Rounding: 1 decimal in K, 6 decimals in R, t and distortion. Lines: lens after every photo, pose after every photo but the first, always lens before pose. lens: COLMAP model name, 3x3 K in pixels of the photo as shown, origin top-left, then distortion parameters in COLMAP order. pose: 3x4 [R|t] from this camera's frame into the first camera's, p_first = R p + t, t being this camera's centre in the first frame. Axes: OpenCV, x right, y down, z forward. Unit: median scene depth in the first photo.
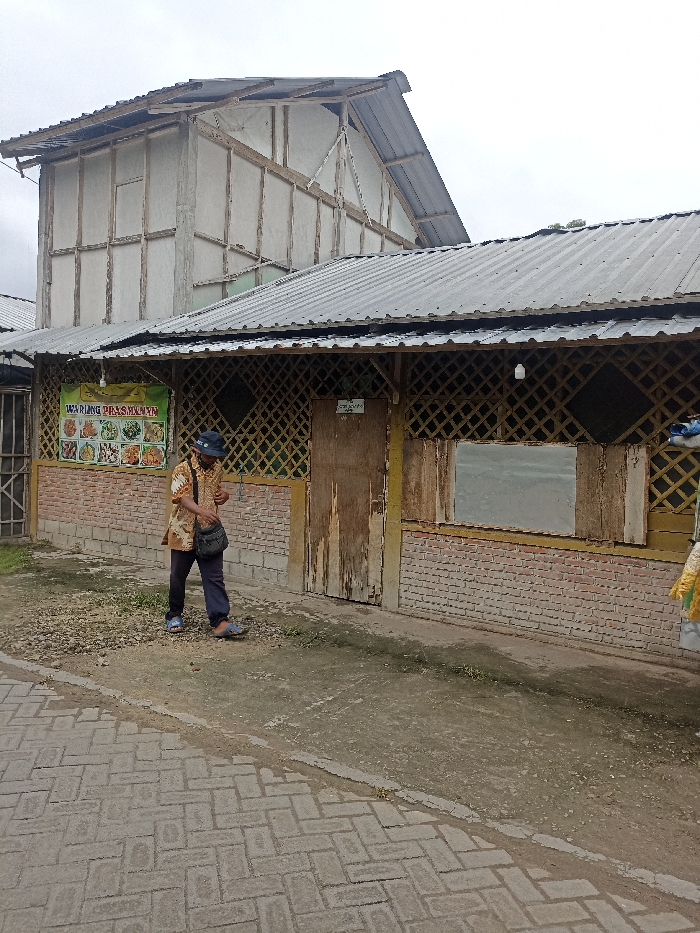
lens RADIAL K [[726.4, 0, 348.9], [0, 726.4, 466.0], [0, 0, 1]] dist [0.104909, -0.052265]
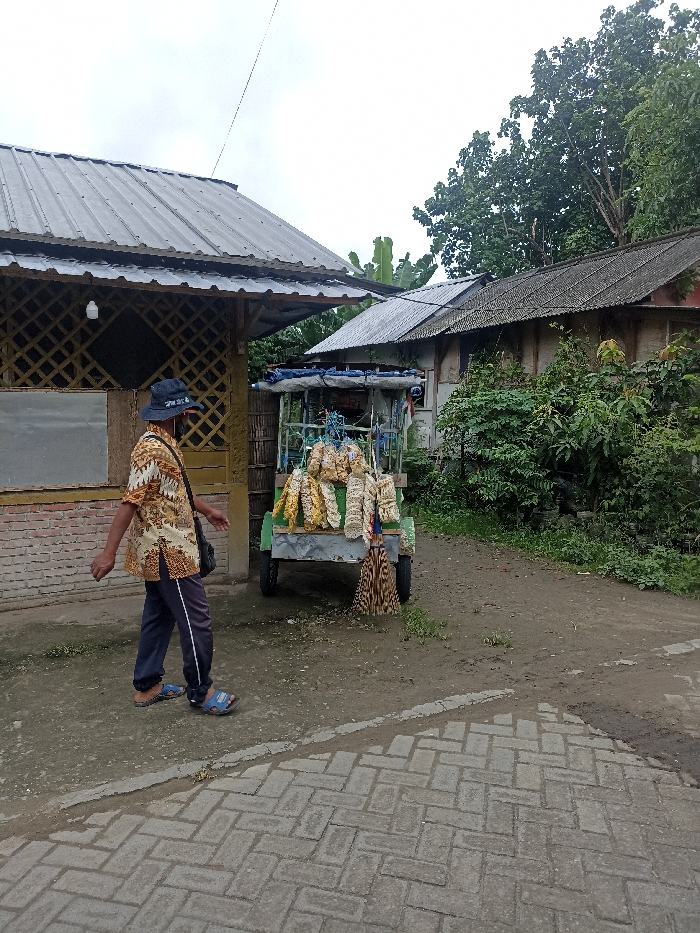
lens RADIAL K [[726.4, 0, 348.9], [0, 726.4, 466.0], [0, 0, 1]] dist [0.104909, -0.052265]
pose [[0.465254, -0.107549, 0.878620, -0.399175], [0.043289, 0.994168, 0.098770, -0.012609], [-0.884118, -0.007918, 0.467196, 0.261545]]
